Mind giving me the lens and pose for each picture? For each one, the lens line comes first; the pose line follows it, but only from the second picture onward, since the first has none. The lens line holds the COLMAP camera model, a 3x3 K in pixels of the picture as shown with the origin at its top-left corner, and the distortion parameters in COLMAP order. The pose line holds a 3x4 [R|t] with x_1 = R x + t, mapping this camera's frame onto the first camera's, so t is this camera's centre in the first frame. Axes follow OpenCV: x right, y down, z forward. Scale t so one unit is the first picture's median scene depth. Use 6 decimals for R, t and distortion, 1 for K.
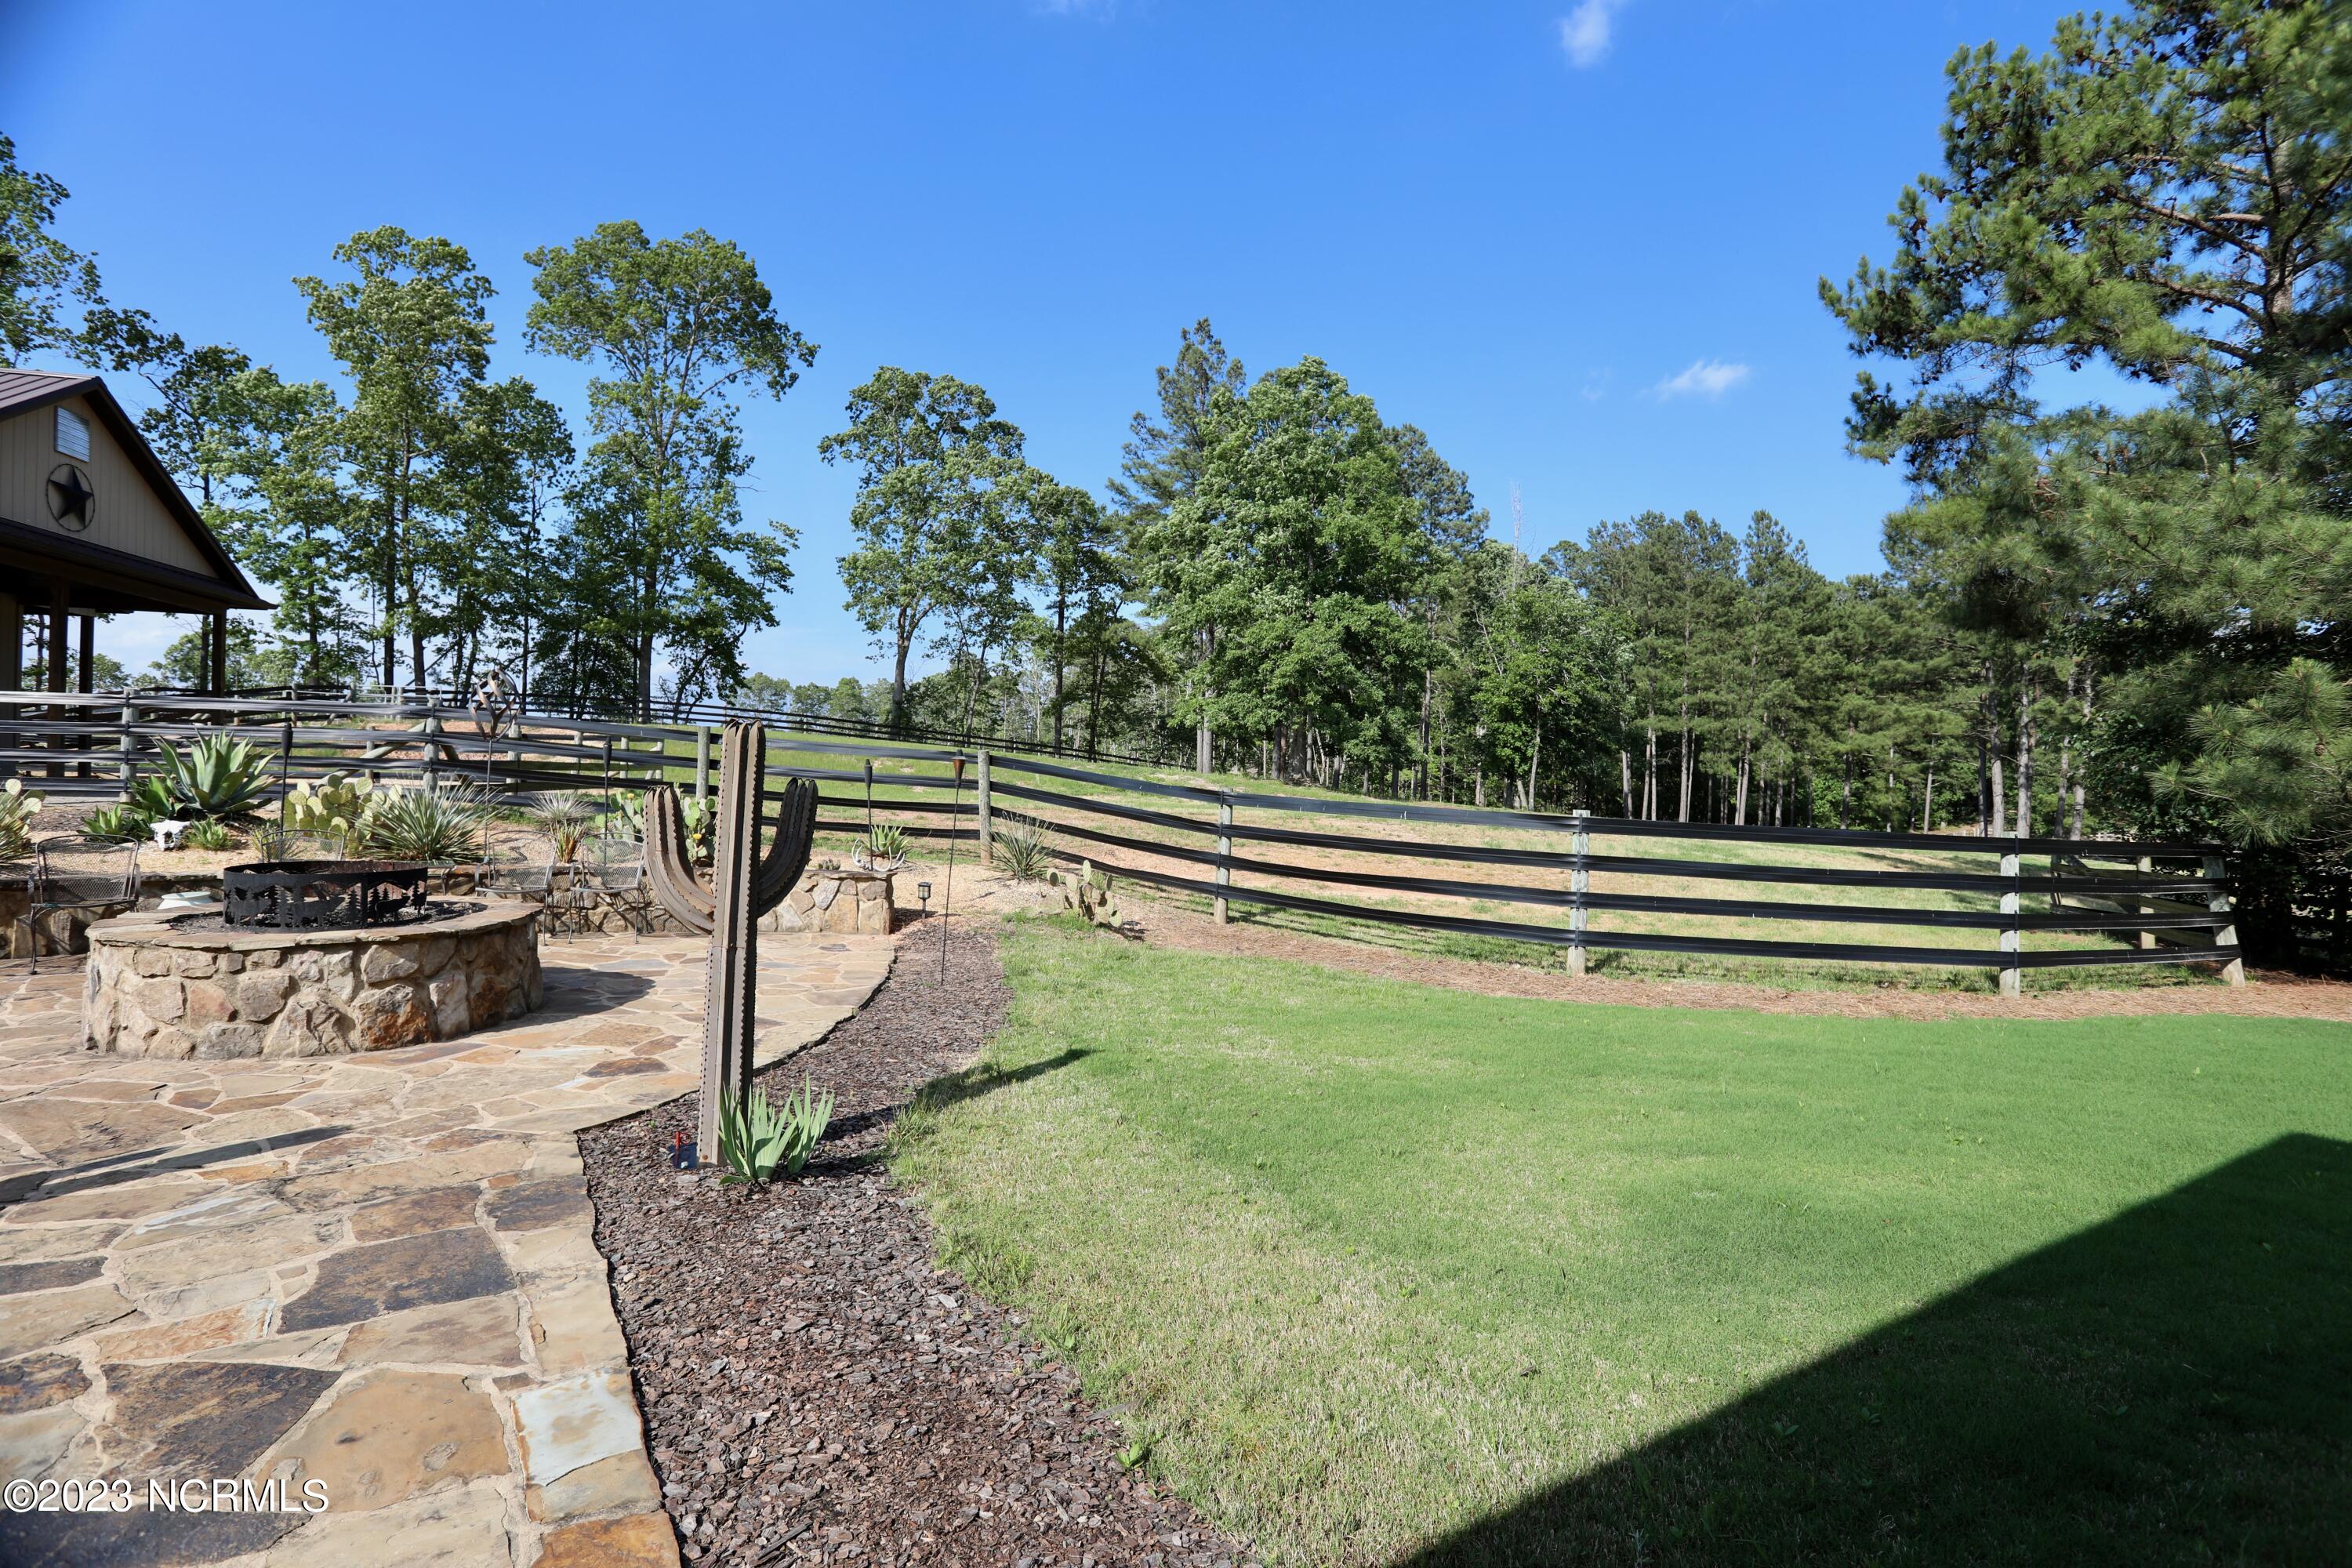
lens RADIAL K [[1166.0, 0, 1168.8], [0, 1166.0, 780.8], [0, 0, 1]] dist [-0.066483, 0.035941]
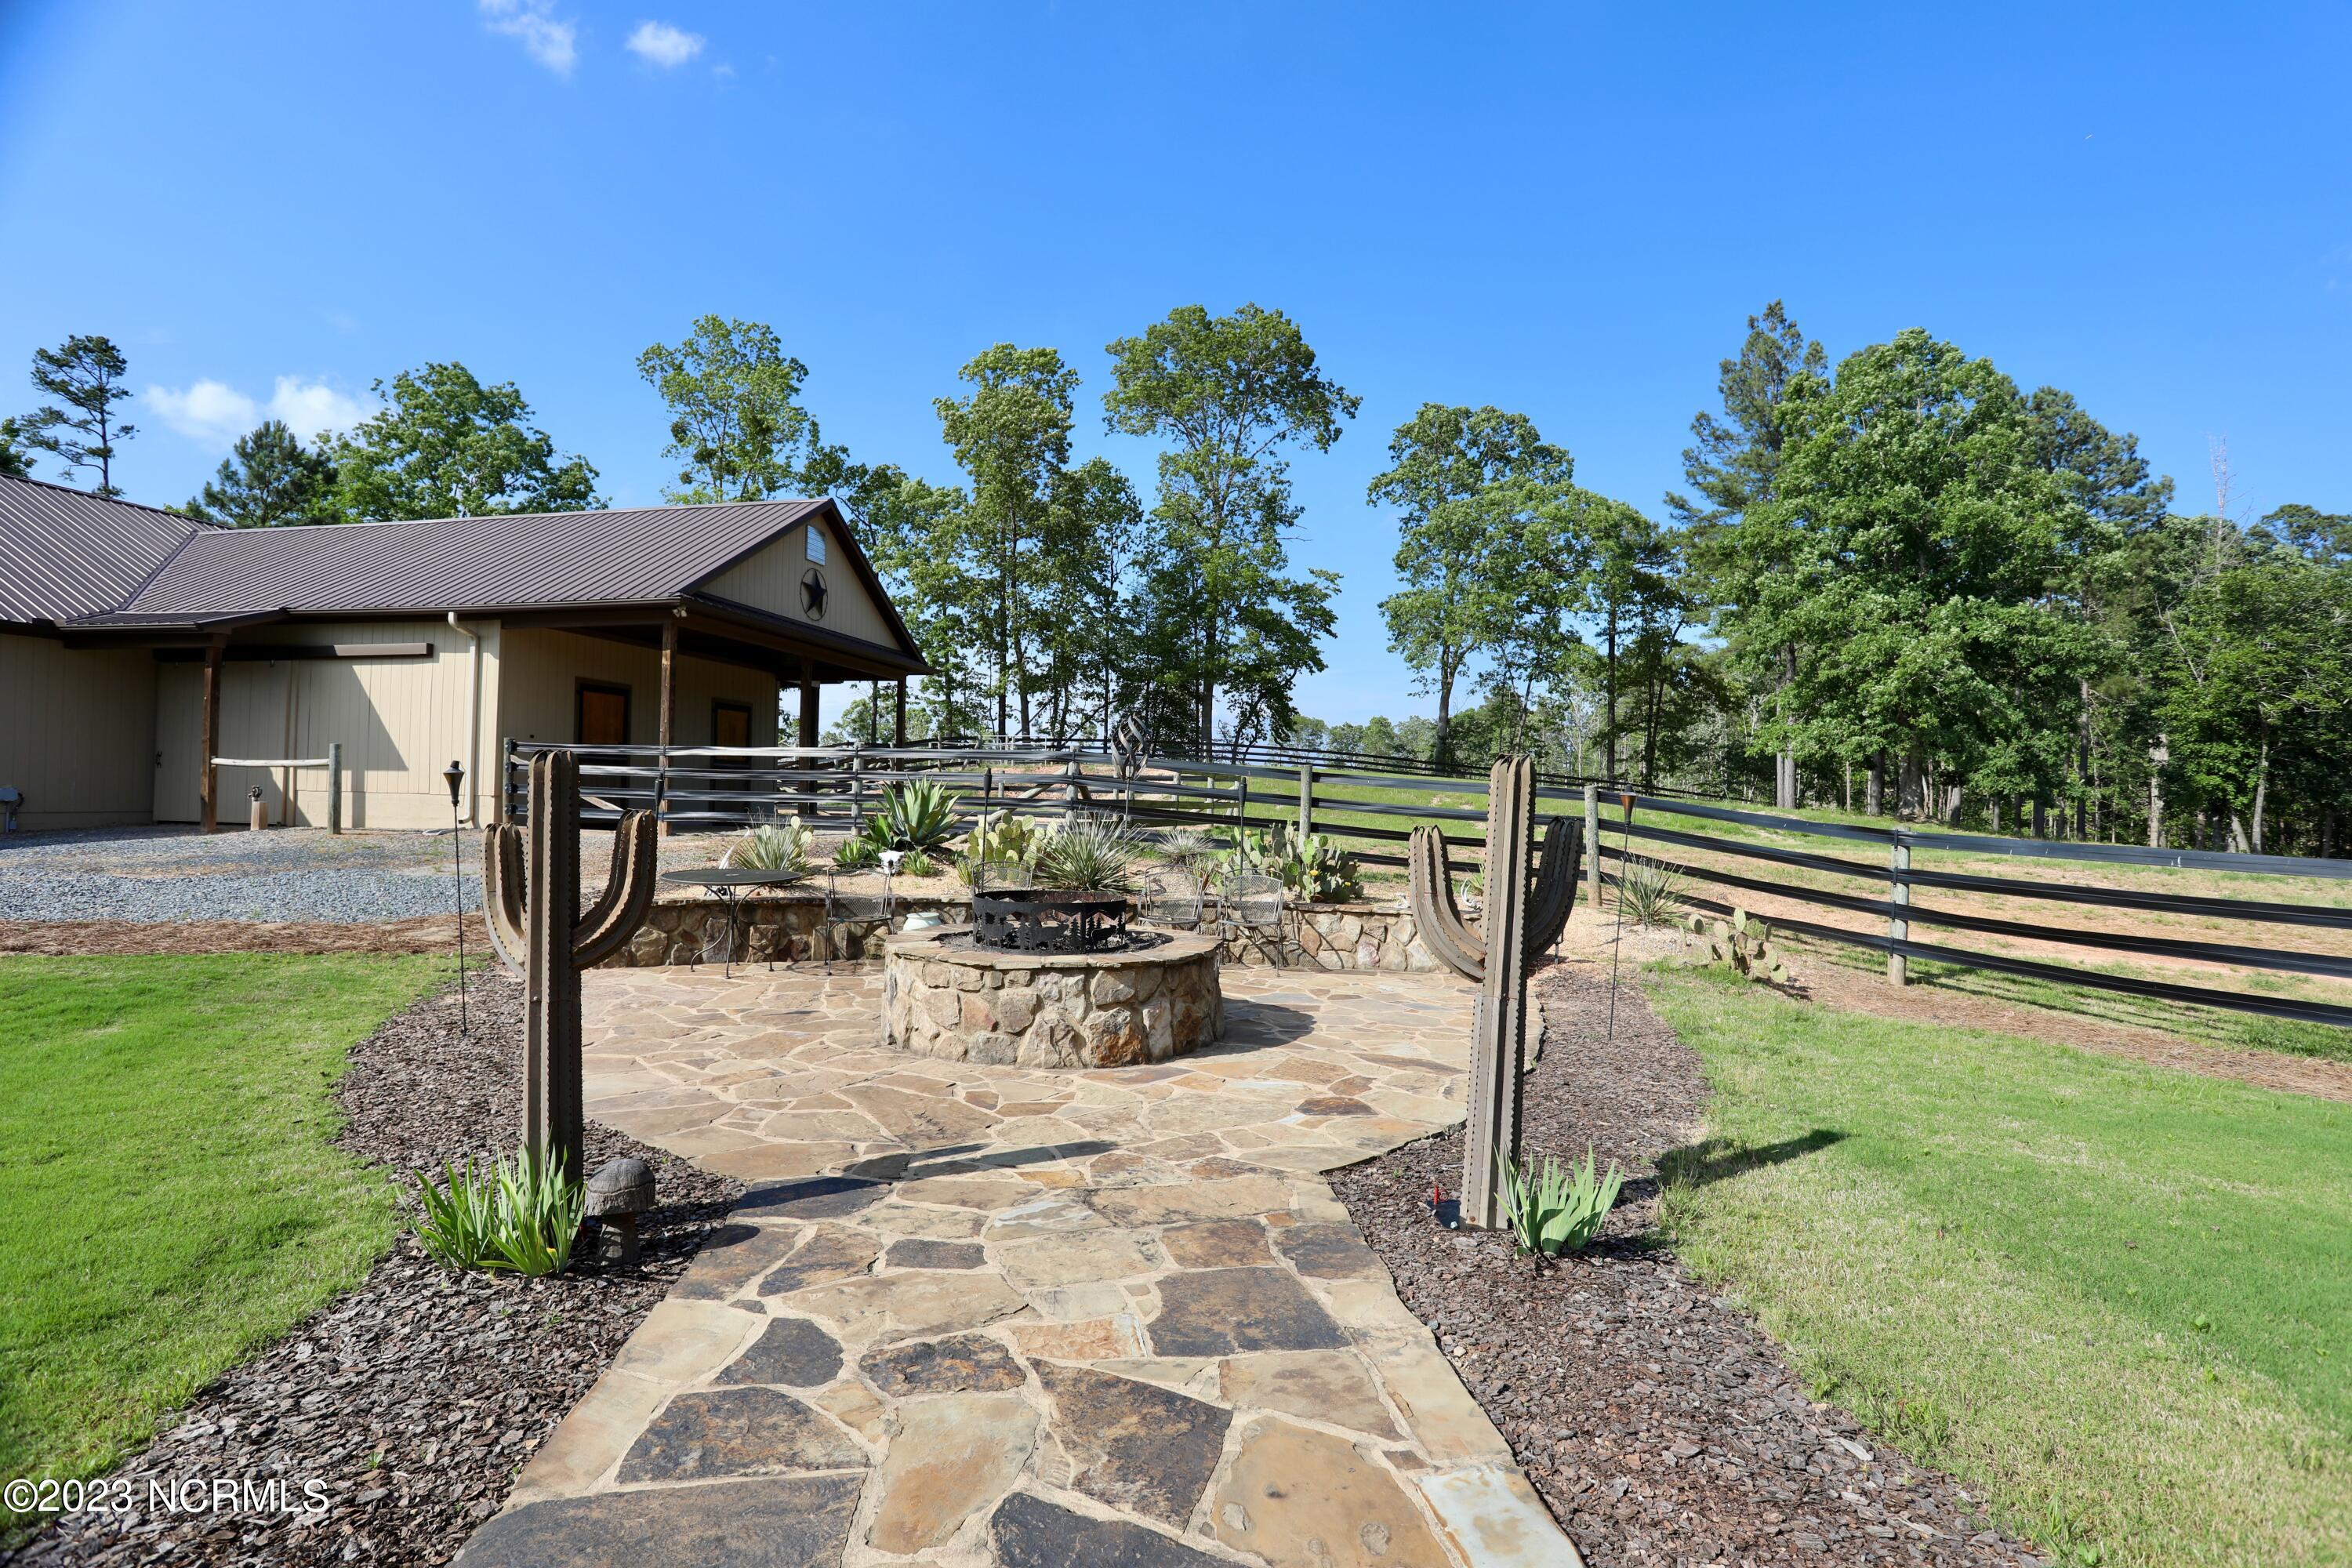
lens RADIAL K [[1166.0, 0, 1168.8], [0, 1166.0, 780.8], [0, 0, 1]] dist [-0.066483, 0.035941]
pose [[0.901201, -0.013481, -0.433192, -0.061587], [-0.000215, 0.999502, -0.031551, -0.000568], [0.433401, 0.028527, 0.900749, 0.008481]]
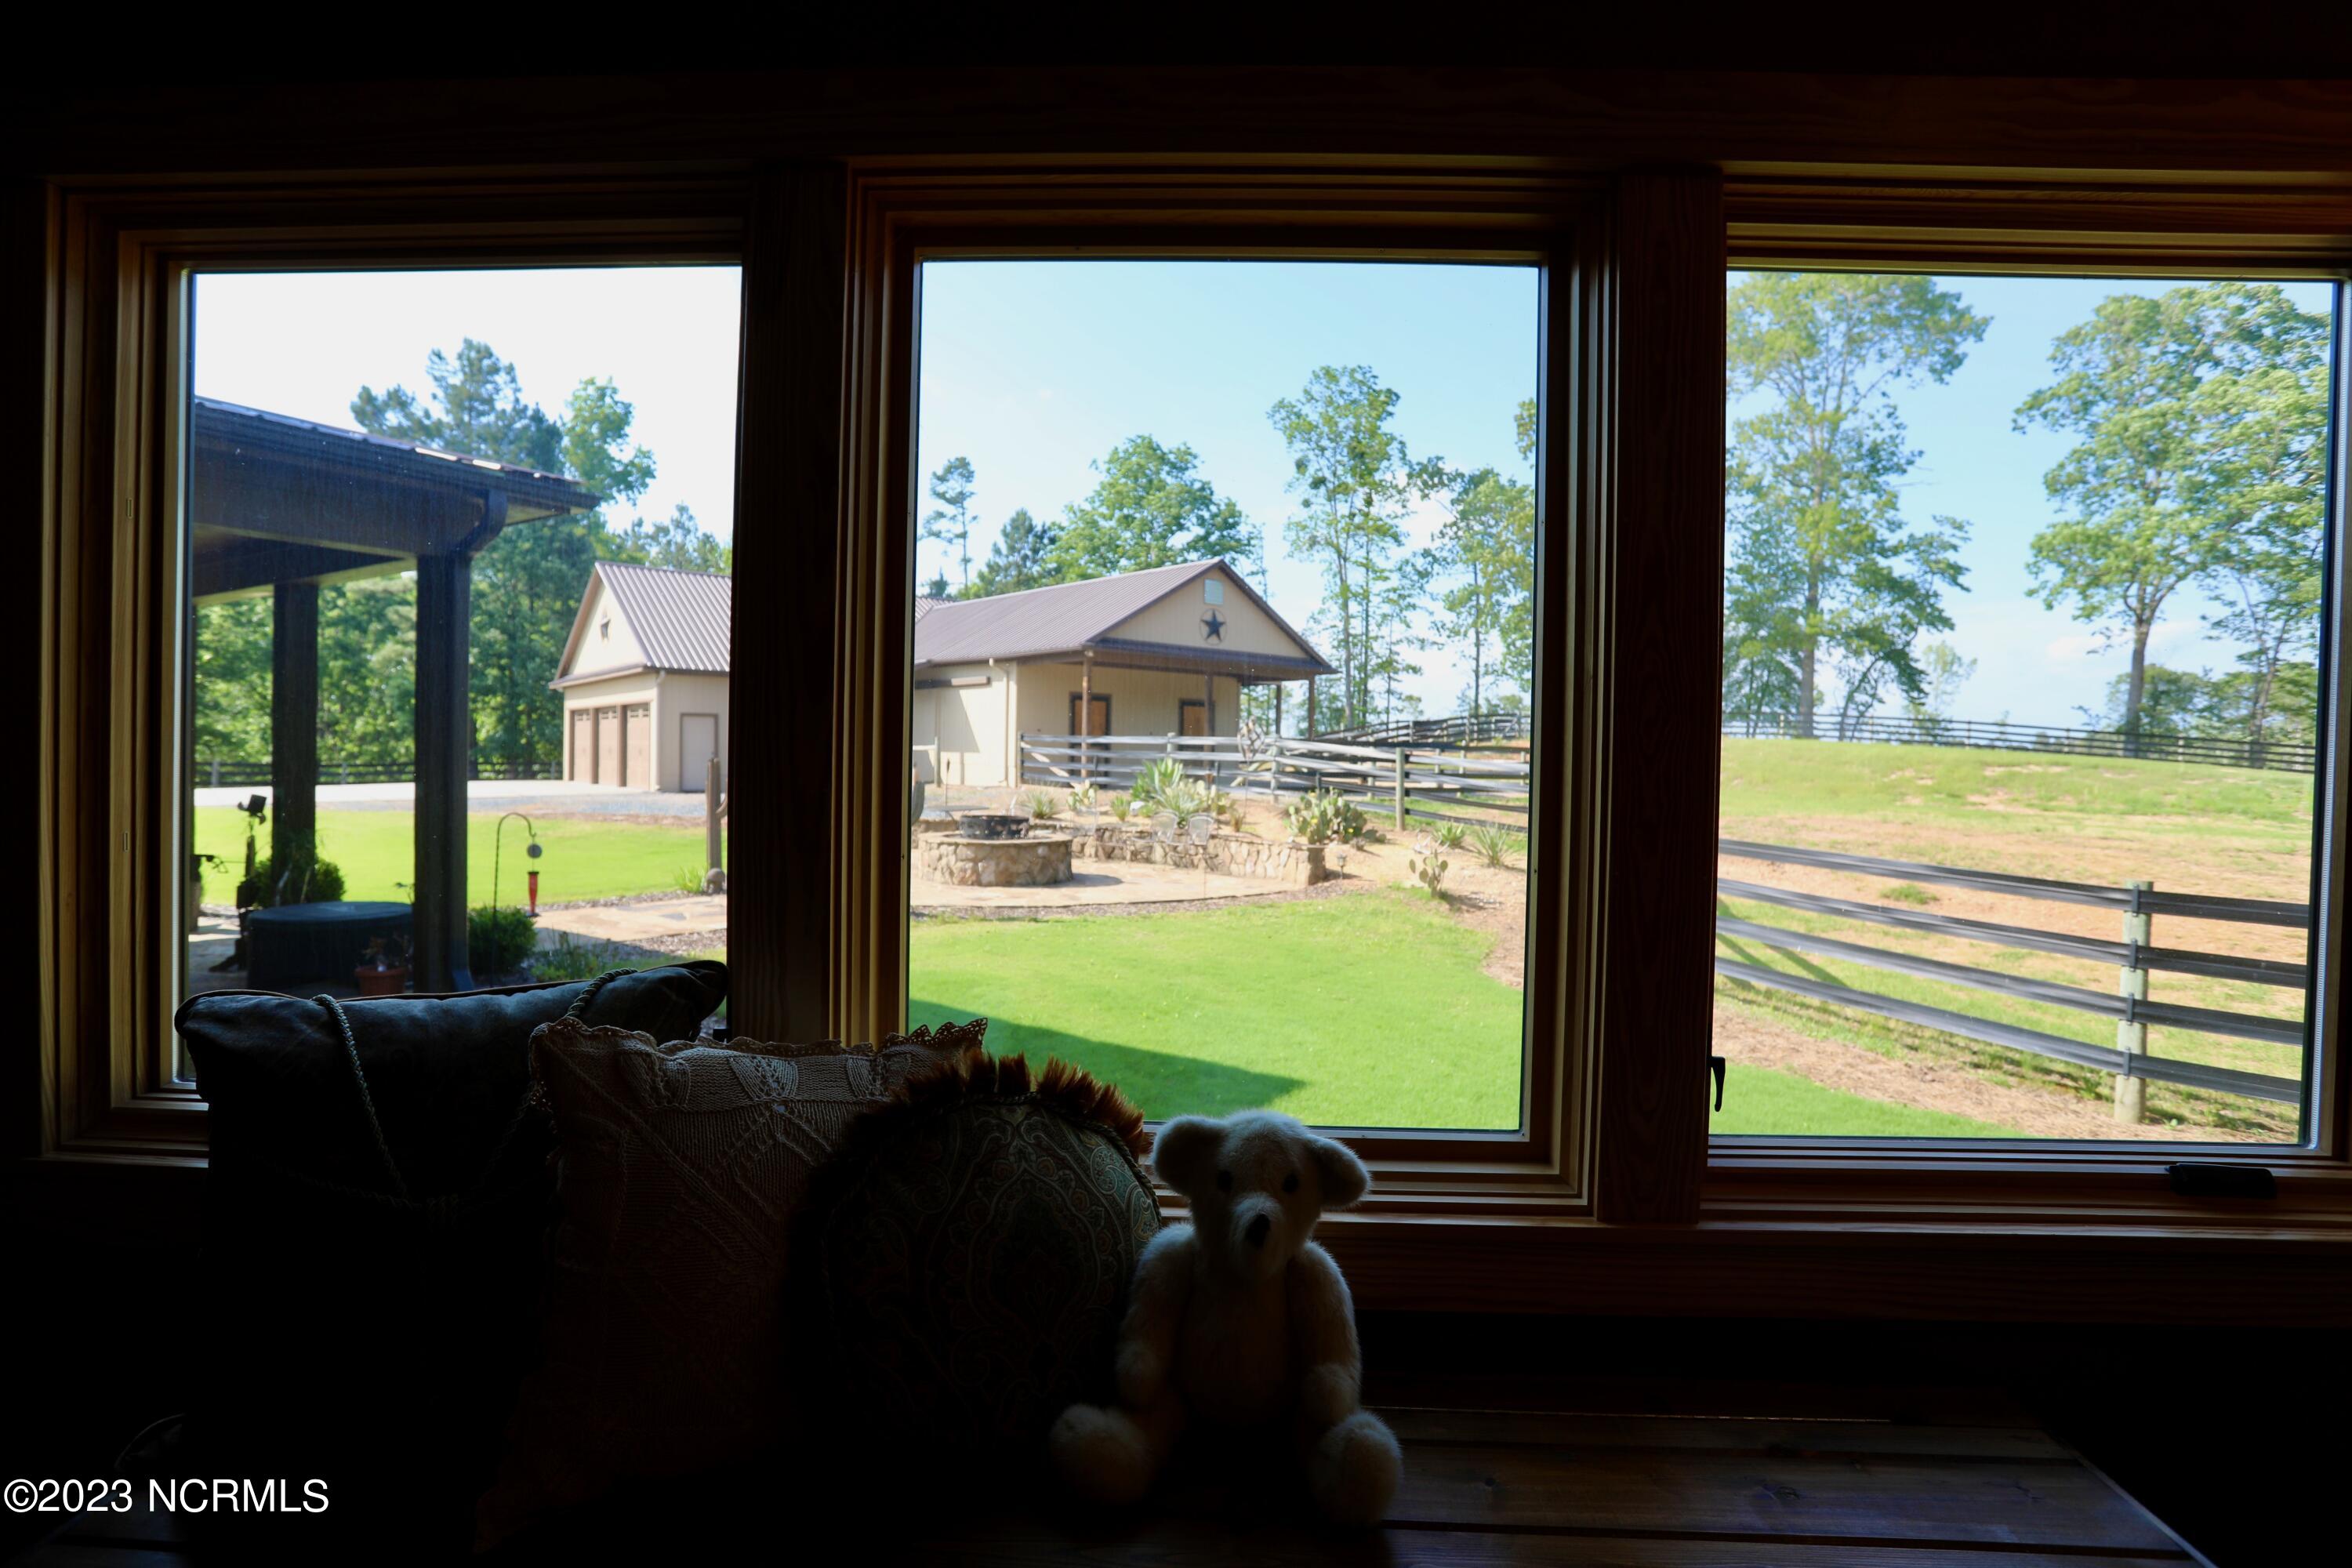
lens RADIAL K [[1159.5, 0, 1153.5], [0, 1159.5, 788.9], [0, 0, 1]] dist [-0.042741, 0.000824]
pose [[0.450074, 0.016779, -0.892833, 0.792072], [-0.017117, 0.999802, 0.010160, -0.007325], [0.892827, 0.010710, 0.450272, 0.086113]]
